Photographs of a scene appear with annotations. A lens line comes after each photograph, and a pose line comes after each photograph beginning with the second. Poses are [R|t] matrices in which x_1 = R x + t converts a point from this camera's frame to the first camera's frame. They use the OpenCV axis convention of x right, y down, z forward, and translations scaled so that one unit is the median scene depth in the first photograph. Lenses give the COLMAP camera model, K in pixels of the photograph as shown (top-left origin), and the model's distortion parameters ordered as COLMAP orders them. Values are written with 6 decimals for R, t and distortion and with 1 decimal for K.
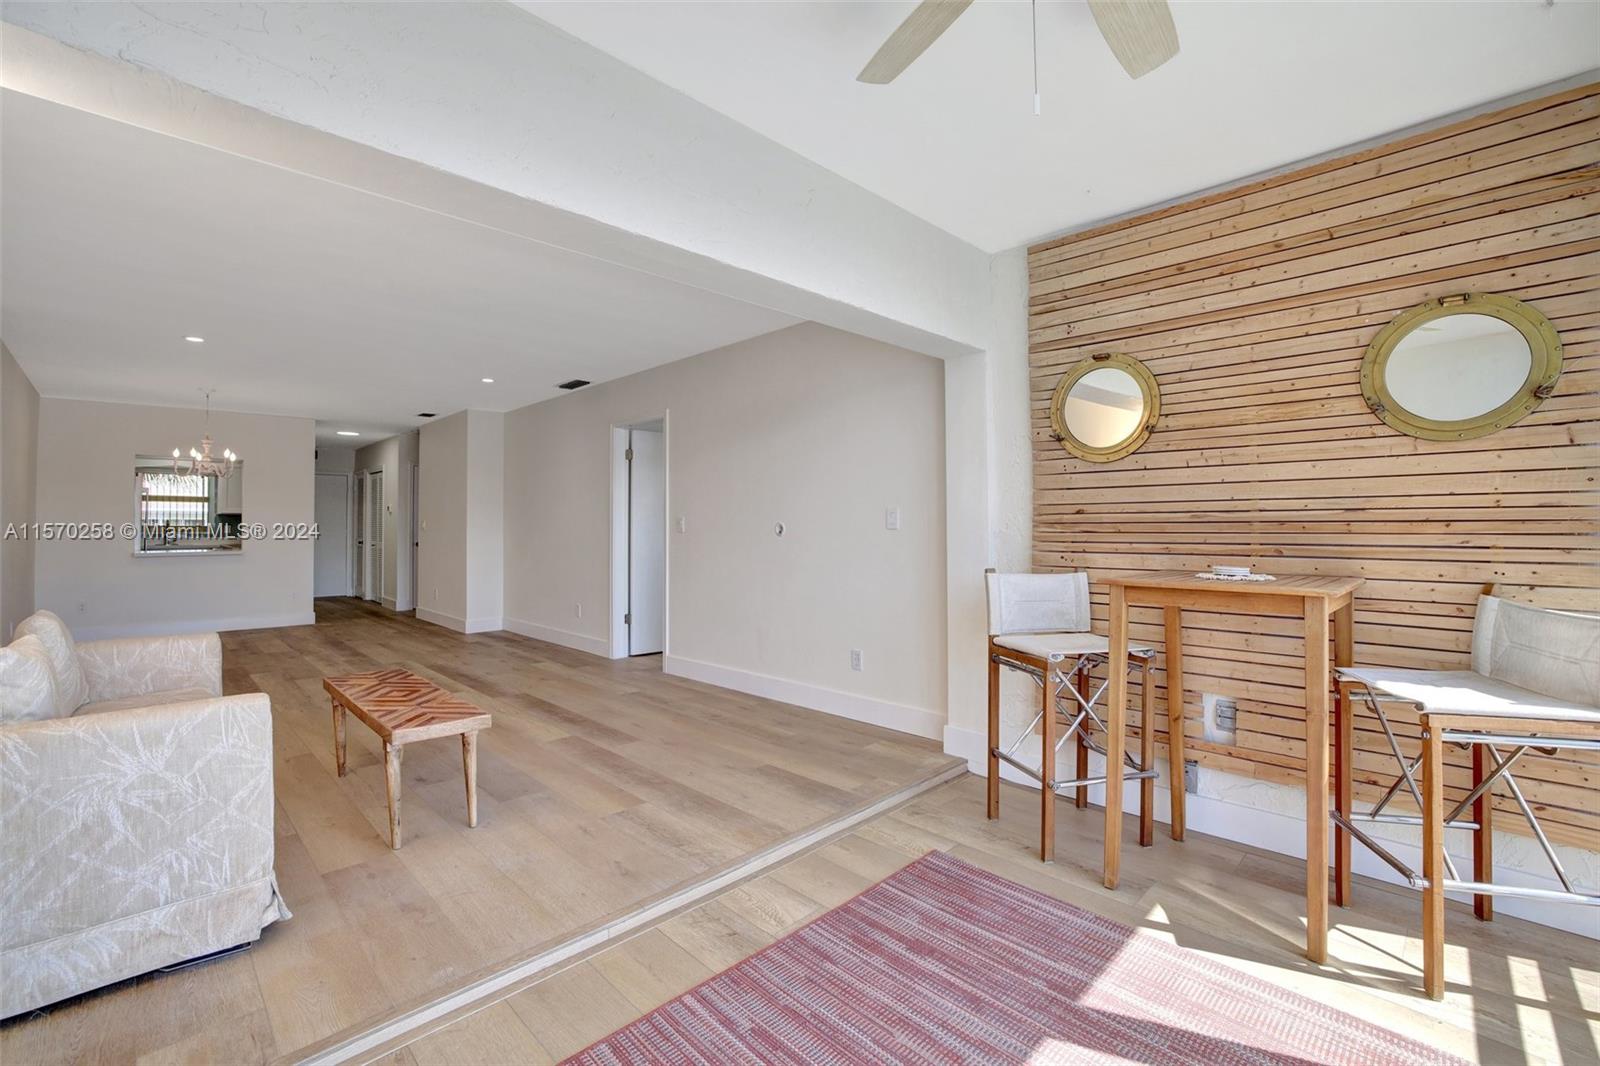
lens RADIAL K [[693.9, 0, 789.7], [0, 693.9, 517.6], [0, 0, 1]] dist [-0.045443, 0.013397]
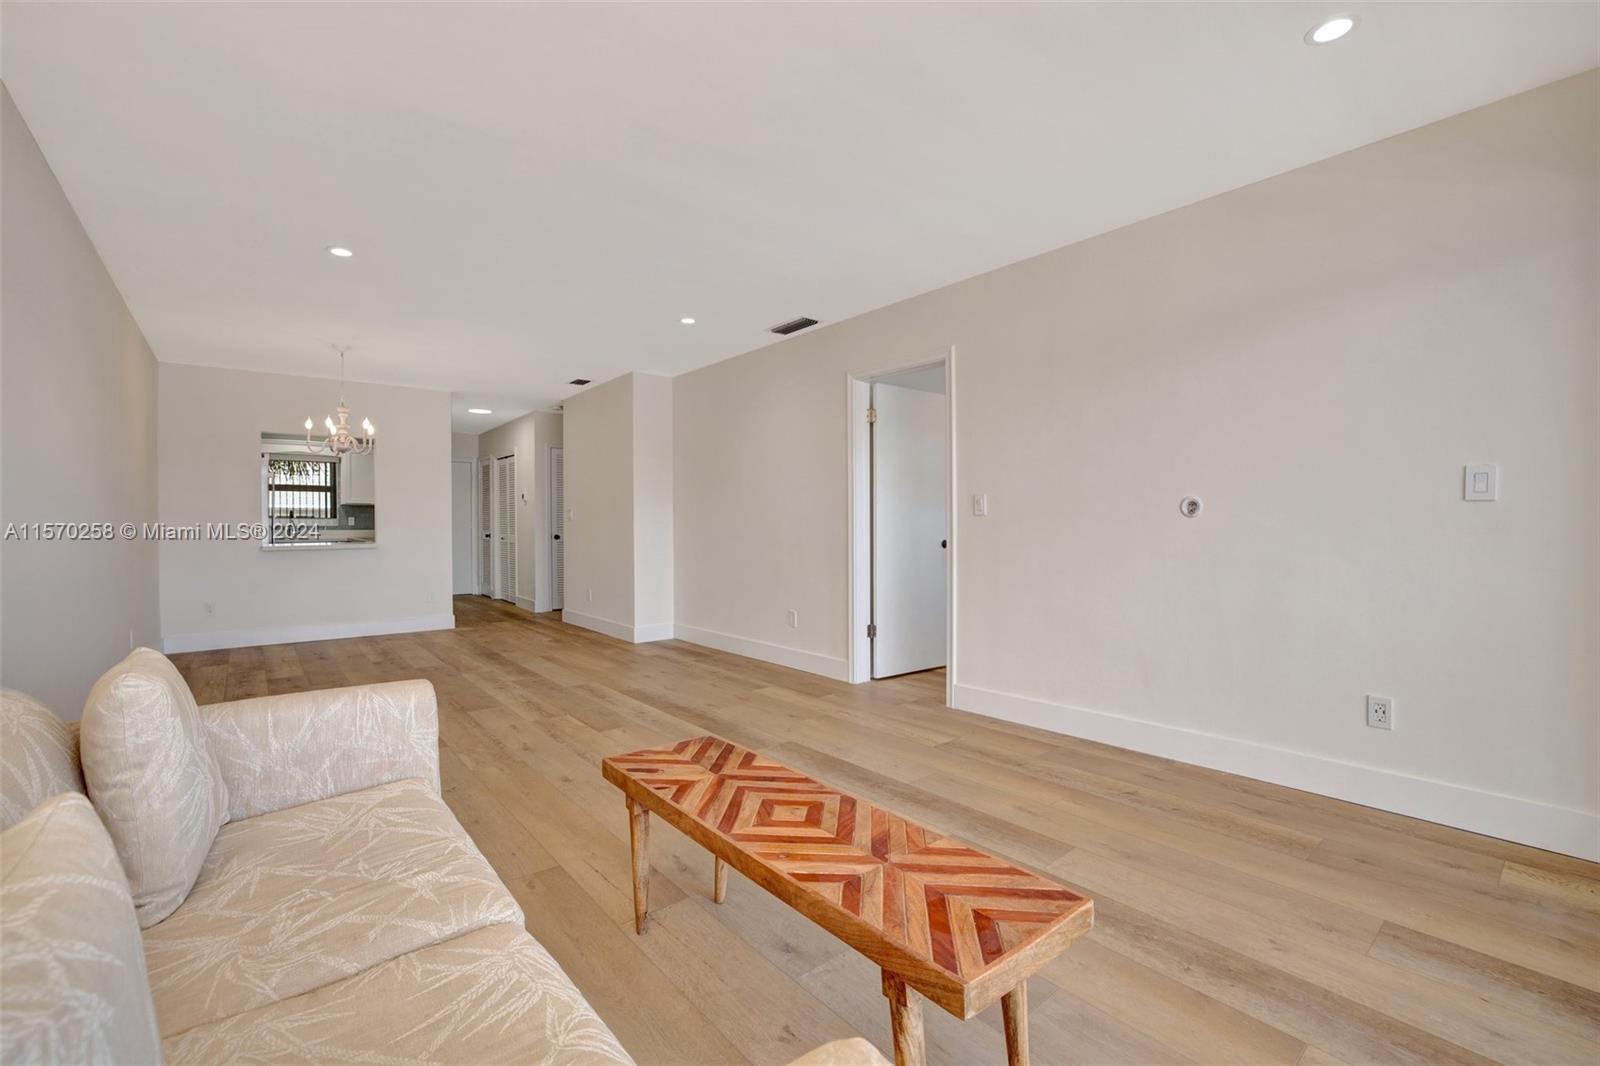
lens RADIAL K [[693.9, 0, 792.0], [0, 693.9, 533.3], [0, 0, 1]] dist [-0.045443, 0.013397]
pose [[0.995283, -0.001659, -0.096999, -0.245910], [0.004442, 0.999585, 0.028475, 0.016002], [0.096911, -0.028772, 0.994877, 0.231654]]
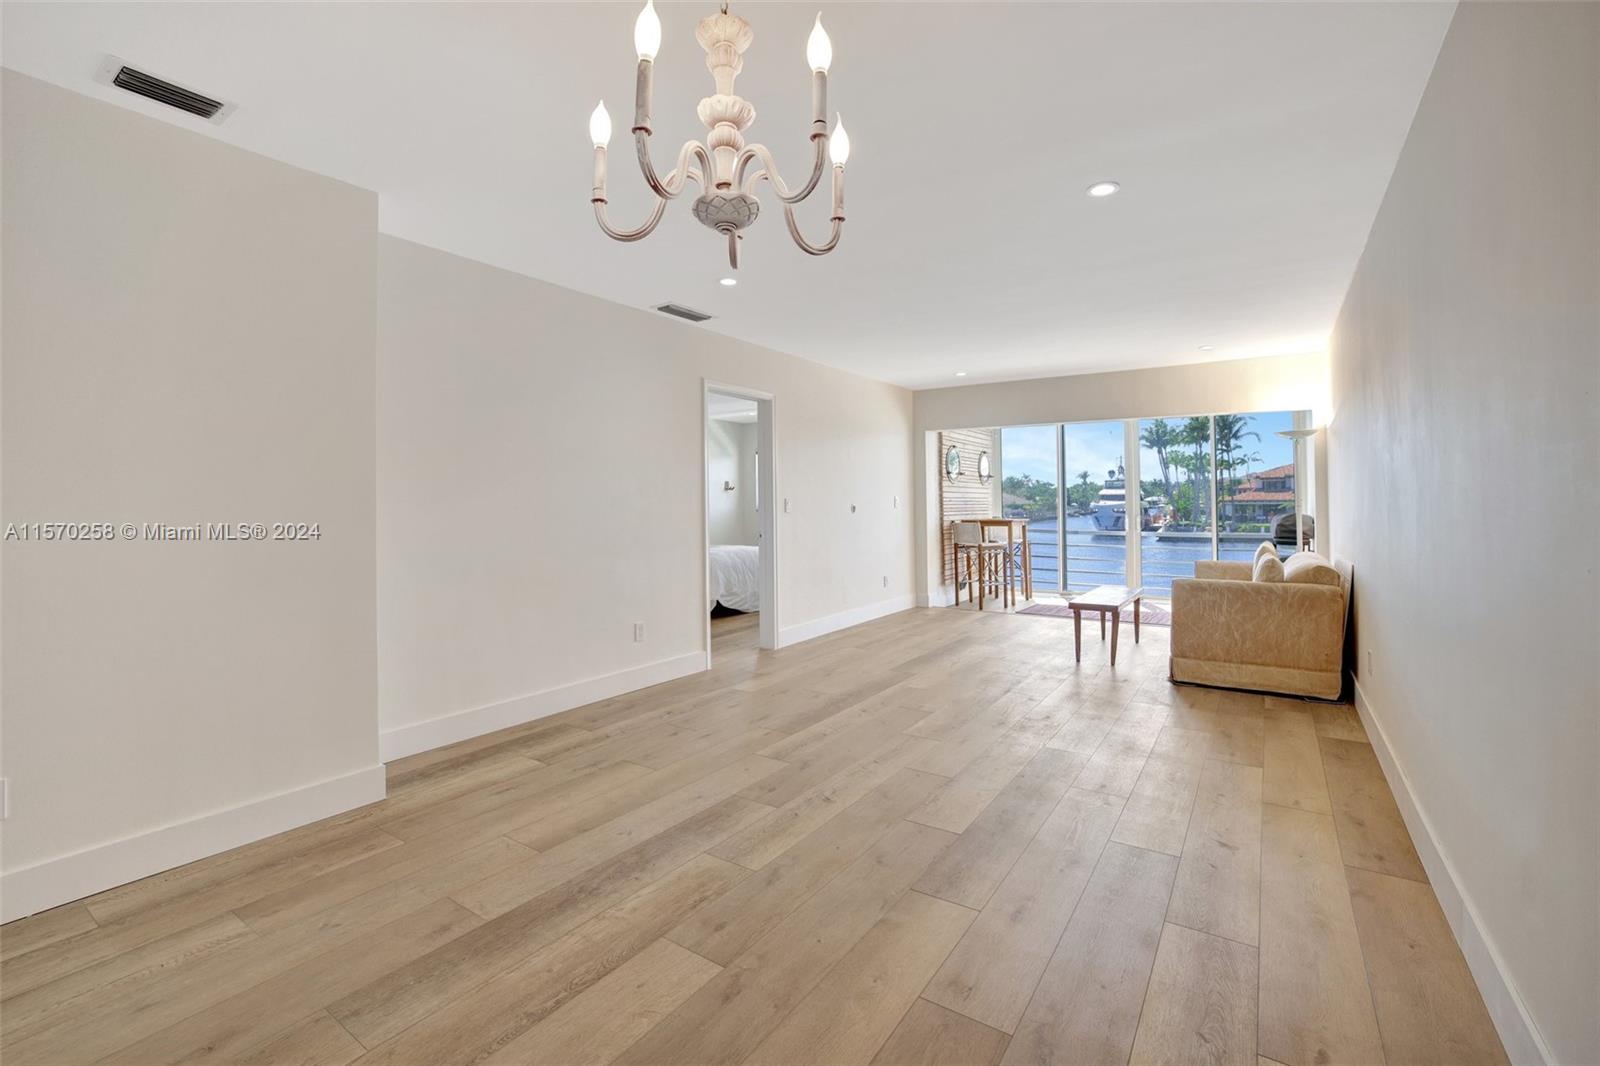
lens RADIAL K [[693.9, 0, 795.9], [0, 693.9, 488.2], [0, 0, 1]] dist [-0.045443, 0.013397]
pose [[-0.188628, 0.026819, 0.981682, -1.074178], [-0.007153, 0.999563, -0.028682, 0.012380], [-0.982022, -0.012433, -0.188354, 1.043066]]
